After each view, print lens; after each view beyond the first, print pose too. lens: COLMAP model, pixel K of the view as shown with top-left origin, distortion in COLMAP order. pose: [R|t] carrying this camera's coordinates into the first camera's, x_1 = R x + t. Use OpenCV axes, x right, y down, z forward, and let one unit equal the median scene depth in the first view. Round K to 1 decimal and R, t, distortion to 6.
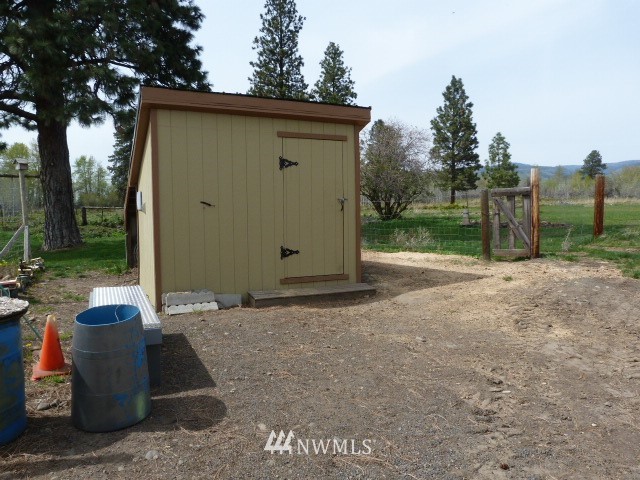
lens RADIAL K [[473.9, 0, 322.5], [0, 473.9, 240.9], [0, 0, 1]] dist [-0.035357, 0.019172]
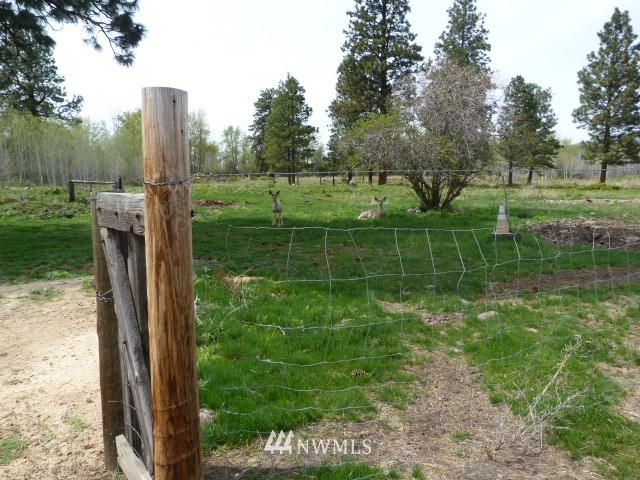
lens RADIAL K [[473.9, 0, 316.8], [0, 473.9, 239.2], [0, 0, 1]] dist [-0.035357, 0.019172]
pose [[0.945330, 0.062504, -0.320070, 0.090544], [-0.043320, 0.996831, 0.066716, -0.018226], [0.323226, -0.049203, 0.945042, 0.139798]]
